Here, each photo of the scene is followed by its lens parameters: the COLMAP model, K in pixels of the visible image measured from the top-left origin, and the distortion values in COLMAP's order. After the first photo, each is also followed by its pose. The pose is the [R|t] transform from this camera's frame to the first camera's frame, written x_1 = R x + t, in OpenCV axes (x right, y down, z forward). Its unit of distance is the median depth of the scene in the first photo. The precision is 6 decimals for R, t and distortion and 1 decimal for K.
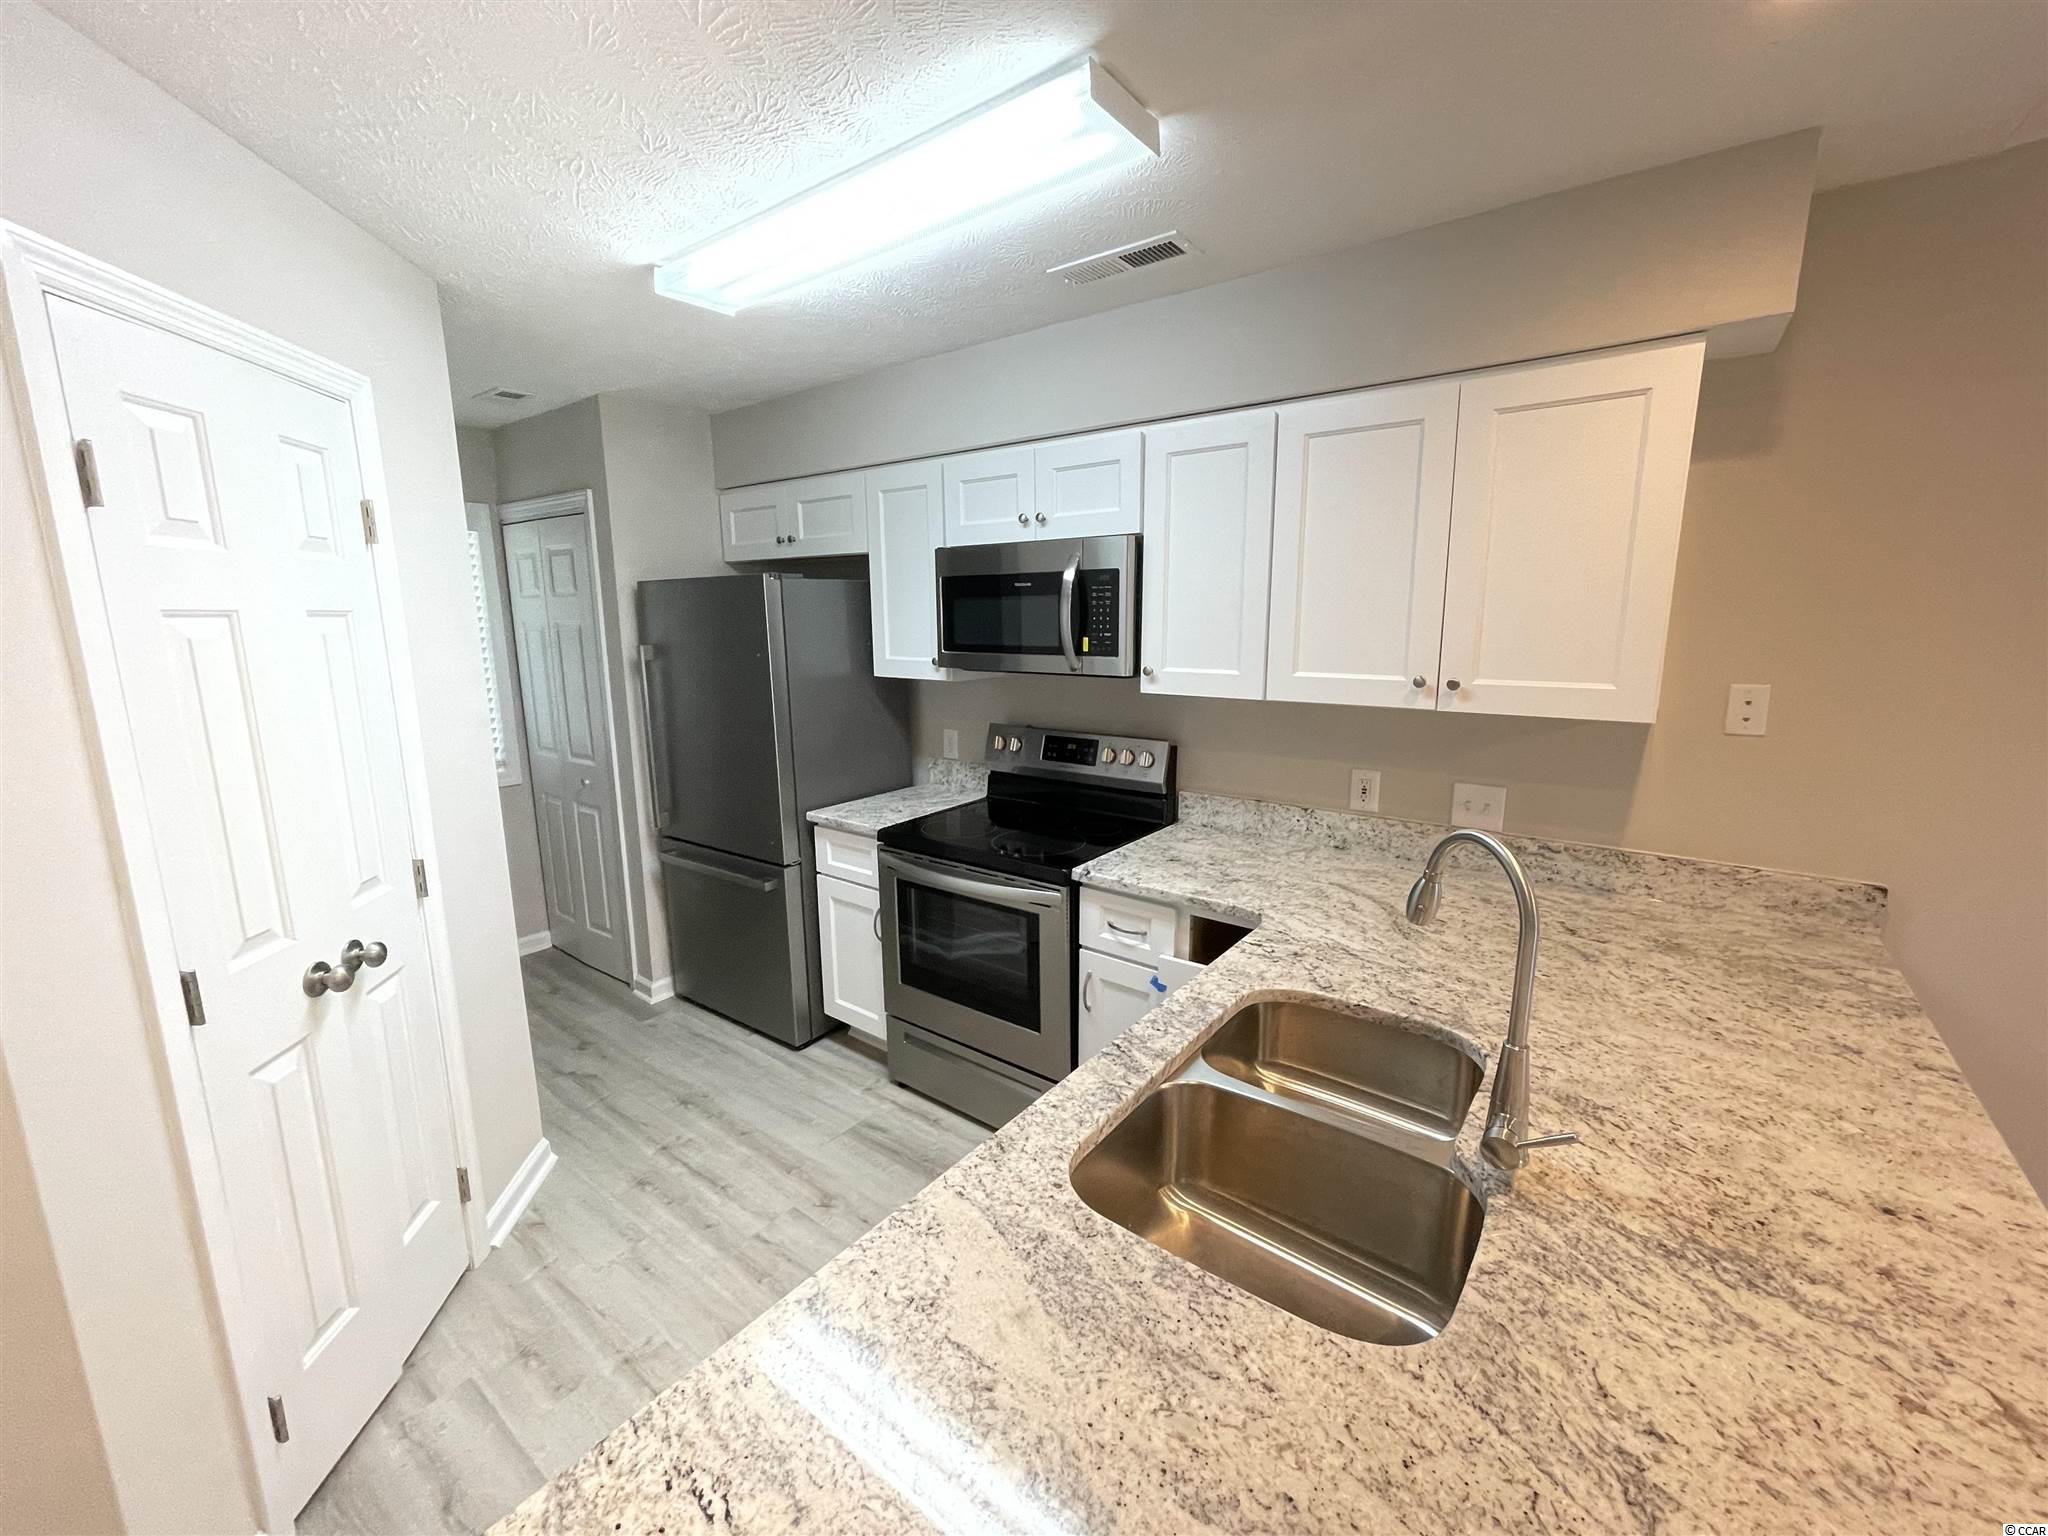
lens RADIAL K [[861.6, 0, 1026.2], [0, 861.6, 766.5], [0, 0, 1]] dist [0.000927, -0.000245]
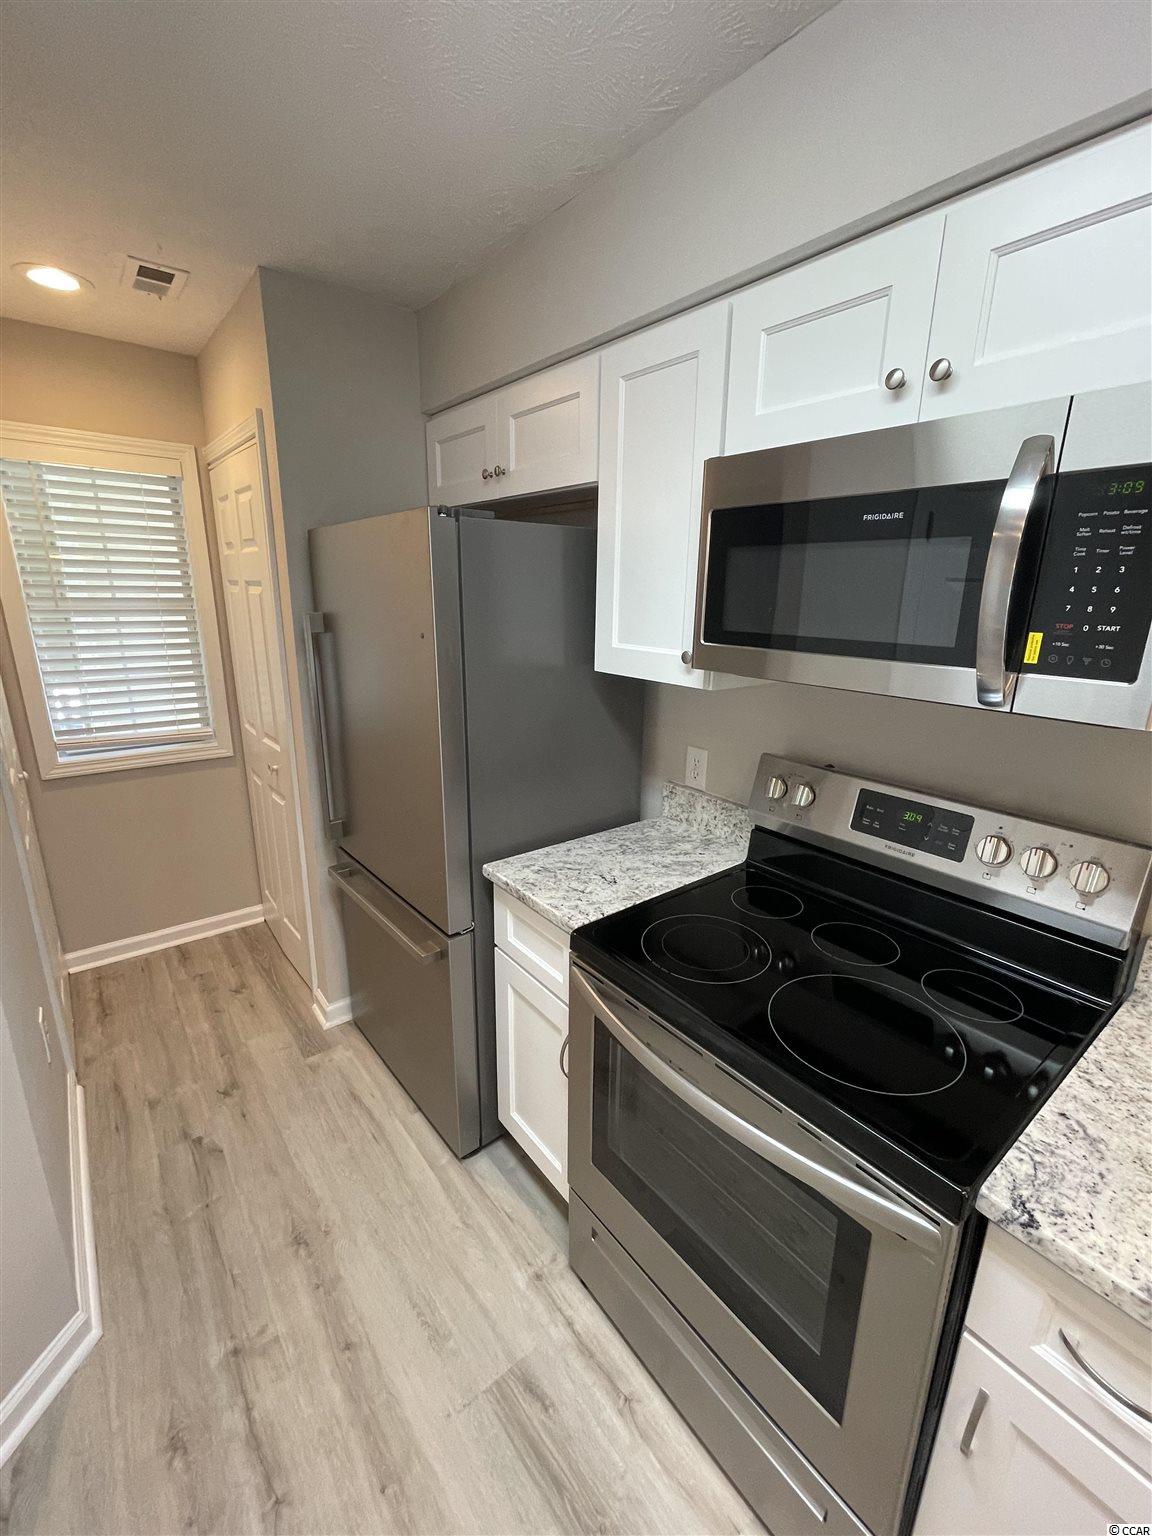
lens RADIAL K [[646.2, 0, 581.3], [0, 646.2, 763.3], [0, 0, 1]] dist [0.000927, -0.000245]
pose [[0.968591, 0.089074, -0.232157, -0.063572], [-0.069877, 0.993518, 0.089657, -0.081129], [0.238638, -0.070619, 0.968537, 0.518898]]
